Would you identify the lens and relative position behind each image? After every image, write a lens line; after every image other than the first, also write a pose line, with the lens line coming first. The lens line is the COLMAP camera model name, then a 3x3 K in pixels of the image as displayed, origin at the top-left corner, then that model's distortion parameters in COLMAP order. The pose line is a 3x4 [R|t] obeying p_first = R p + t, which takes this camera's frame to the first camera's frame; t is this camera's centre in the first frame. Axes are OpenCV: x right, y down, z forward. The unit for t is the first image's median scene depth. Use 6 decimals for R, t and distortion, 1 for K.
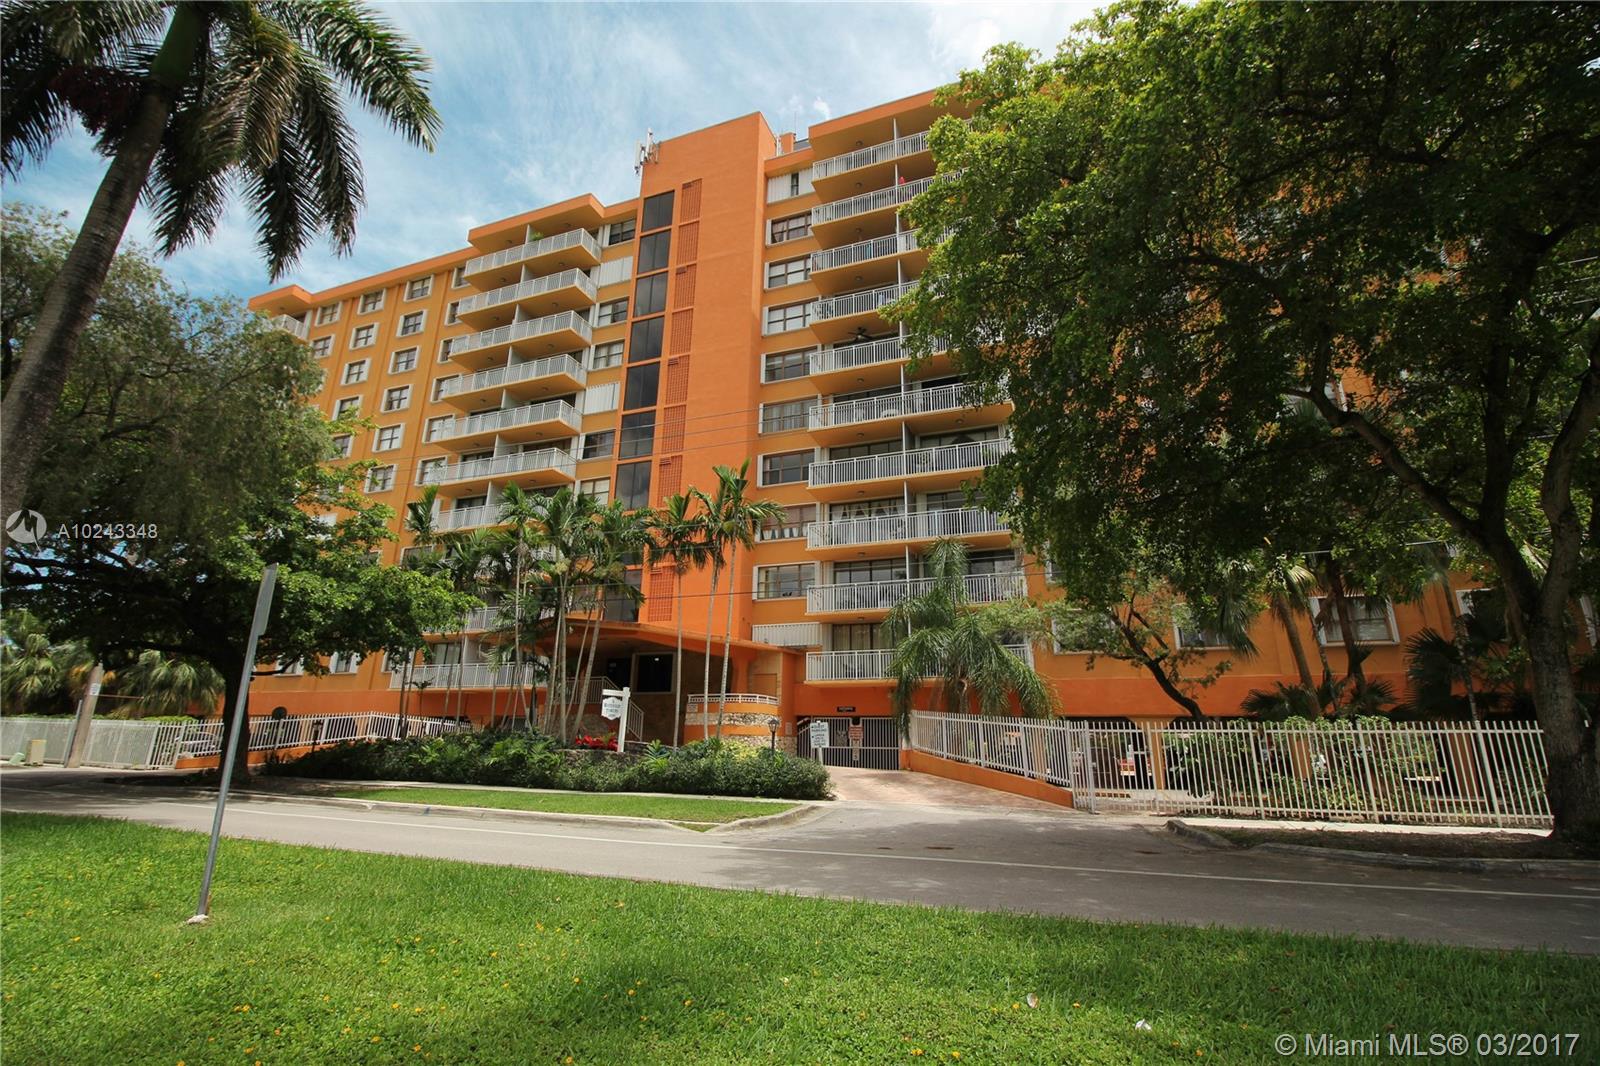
lens RADIAL K [[733.7, 0, 800.0], [0, 733.7, 533.0], [0, 0, 1]] dist [-0.003025, -0.000941]
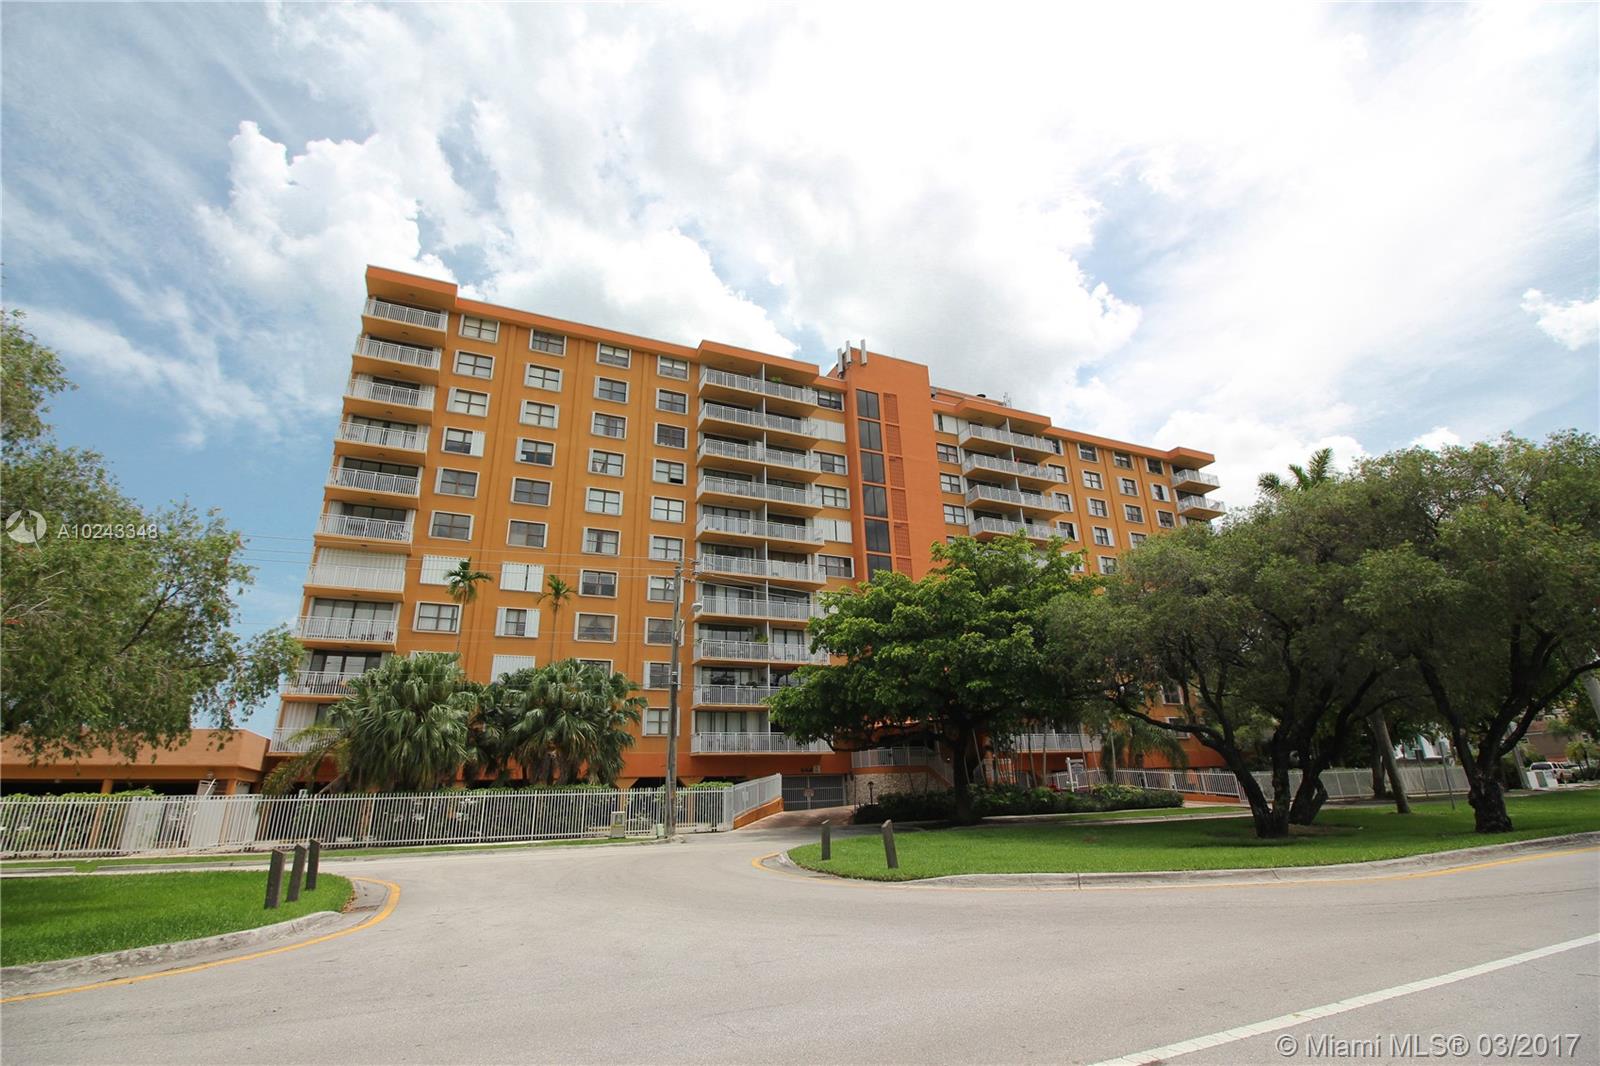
lens RADIAL K [[733.7, 0, 800.0], [0, 733.7, 533.0], [0, 0, 1]] dist [-0.003025, -0.000941]
pose [[0.698420, 0.193028, 0.689166, -1.227435], [-0.169475, 0.980160, -0.102782, -0.026386], [-0.695333, -0.045012, 0.717277, 0.051829]]
